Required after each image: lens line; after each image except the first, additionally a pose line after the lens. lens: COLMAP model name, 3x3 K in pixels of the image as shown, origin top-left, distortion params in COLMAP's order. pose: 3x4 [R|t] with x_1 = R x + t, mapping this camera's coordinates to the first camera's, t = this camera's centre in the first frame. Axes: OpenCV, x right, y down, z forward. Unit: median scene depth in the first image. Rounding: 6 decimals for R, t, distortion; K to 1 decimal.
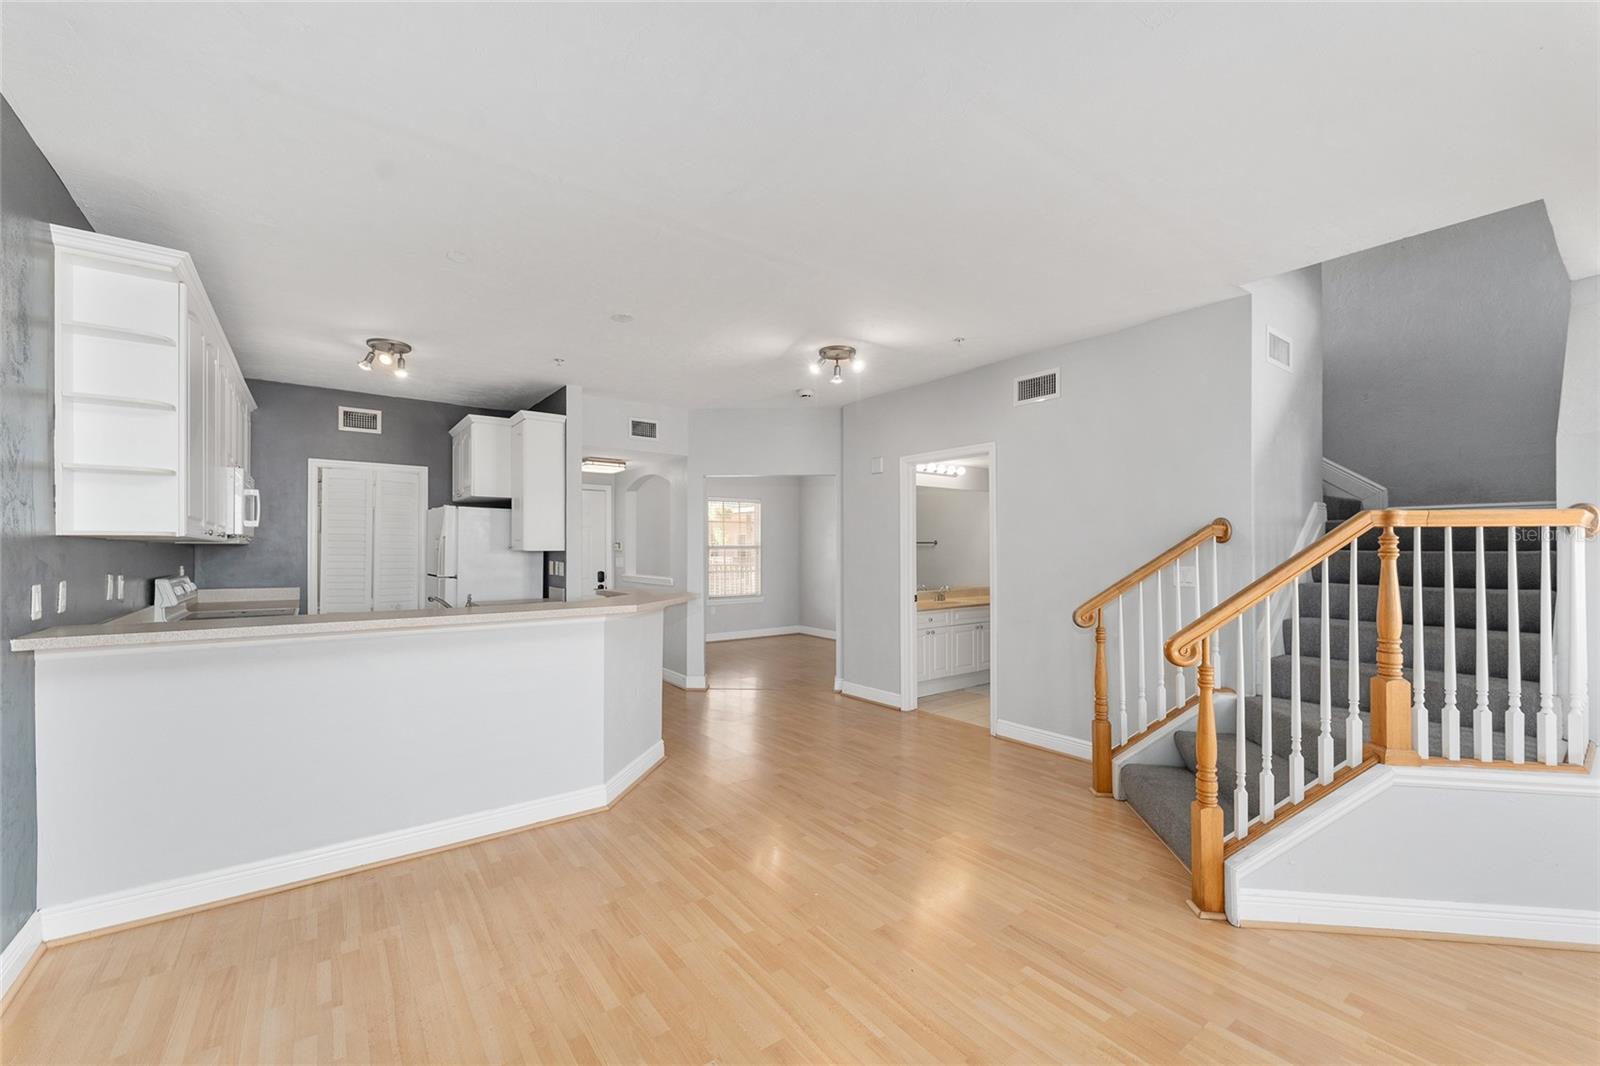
lens RADIAL K [[641.2, 0, 798.7], [0, 641.2, 546.1], [0, 0, 1]] dist [0.001667, -0.000209]
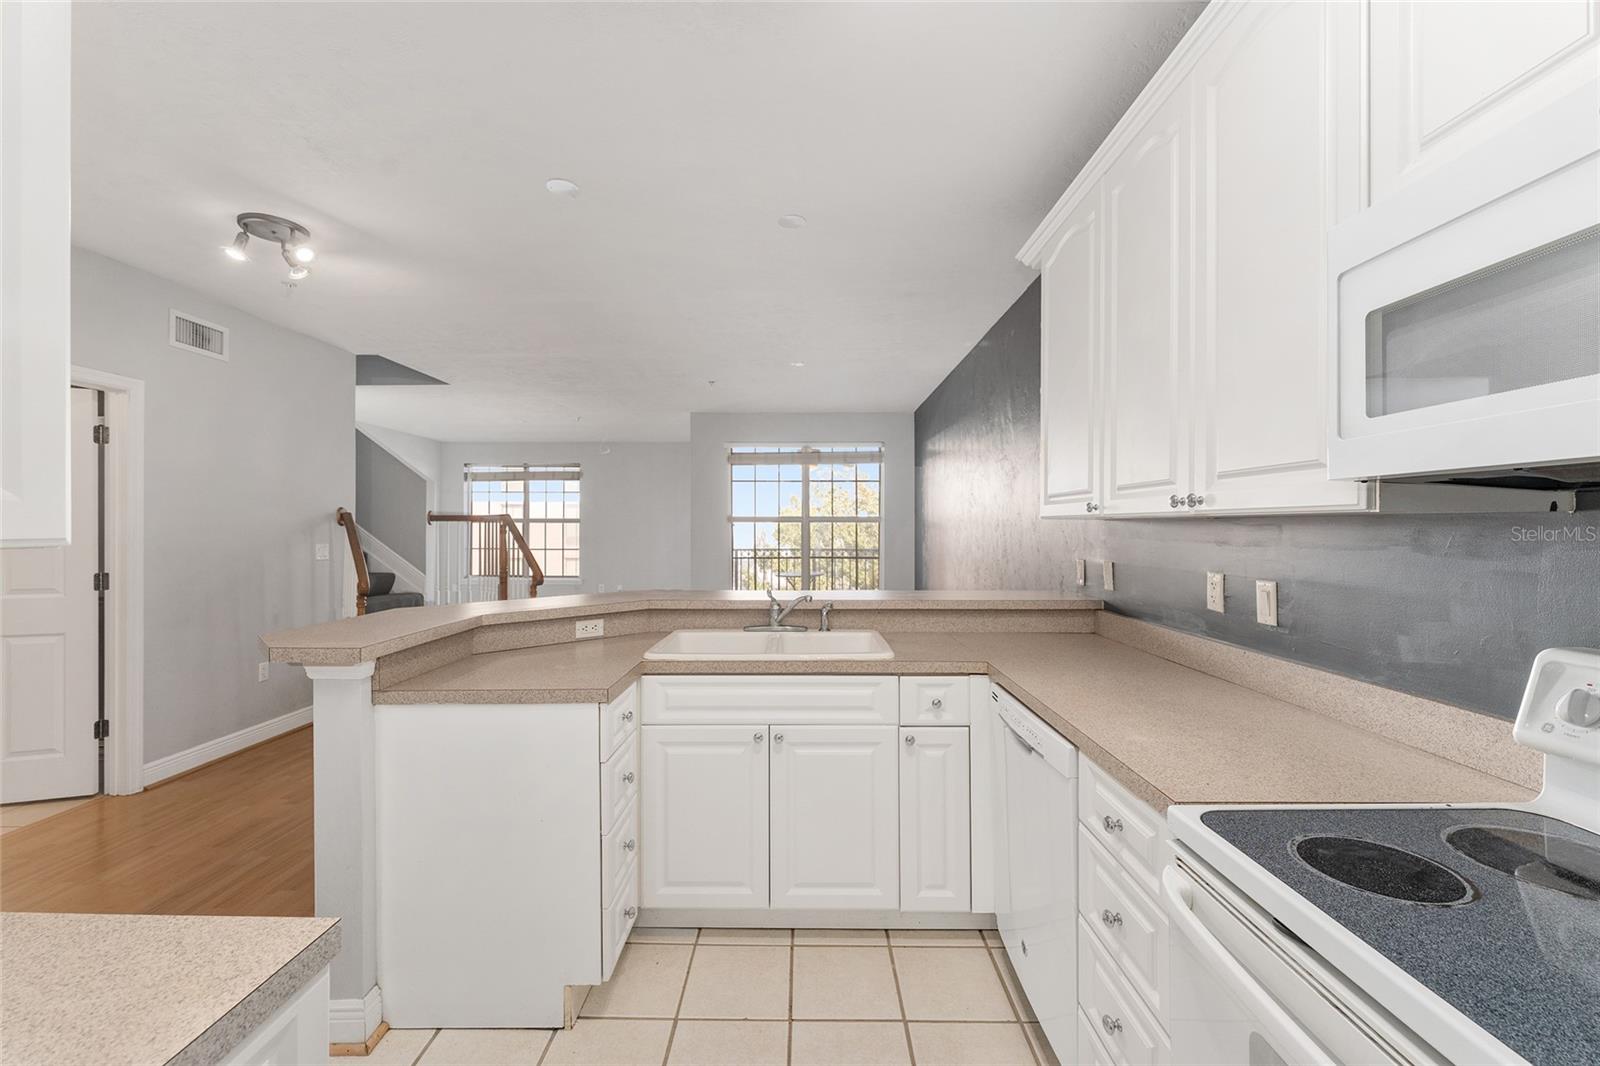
lens RADIAL K [[638.1, 0, 799.5], [0, 638.1, 526.8], [0, 0, 1]] dist [0.000925, -0.000129]
pose [[-0.793615, 0.001366, 0.608419, -0.760485], [-0.003190, 0.999974, -0.006406, 0.002785], [-0.608412, -0.007024, -0.793590, 1.194779]]
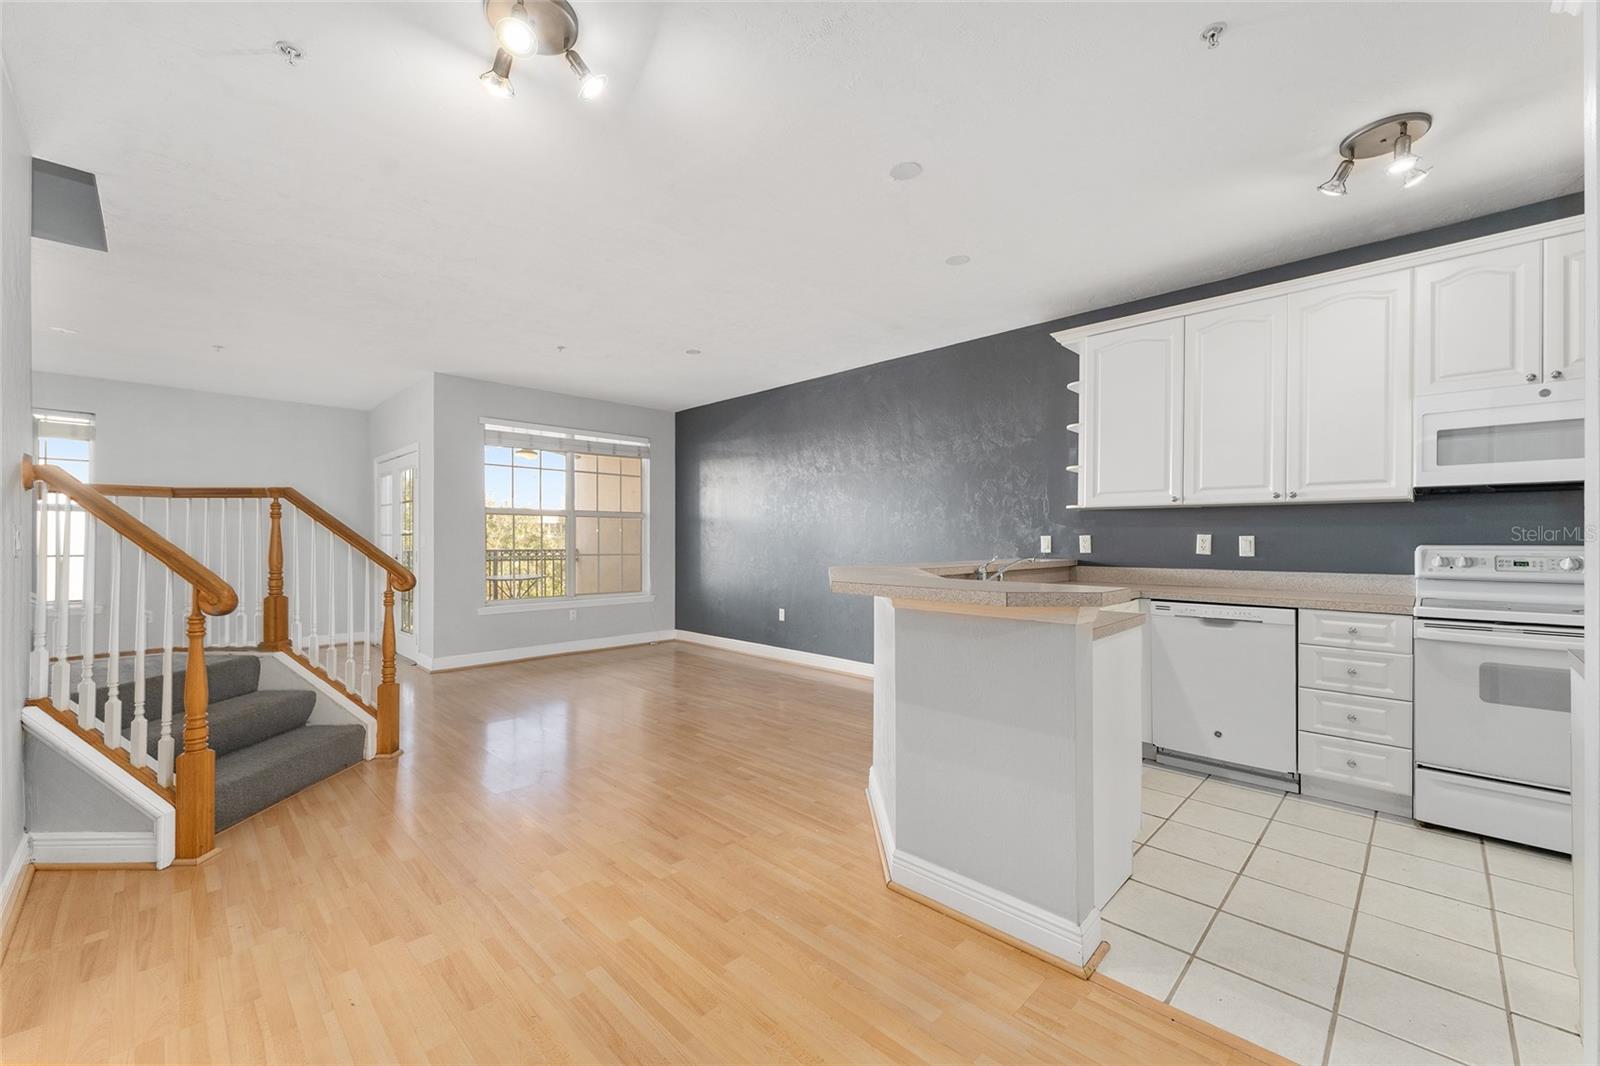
lens RADIAL K [[640.7, 0, 799.8], [0, 640.7, 540.3], [0, 0, 1]] dist [-0.000068, -0.000196]
pose [[-0.989330, -0.000604, -0.145690, -0.052342], [-0.000363, 0.999999, -0.001682, 0.039697], [0.145691, -0.001611, -0.989329, 1.448861]]
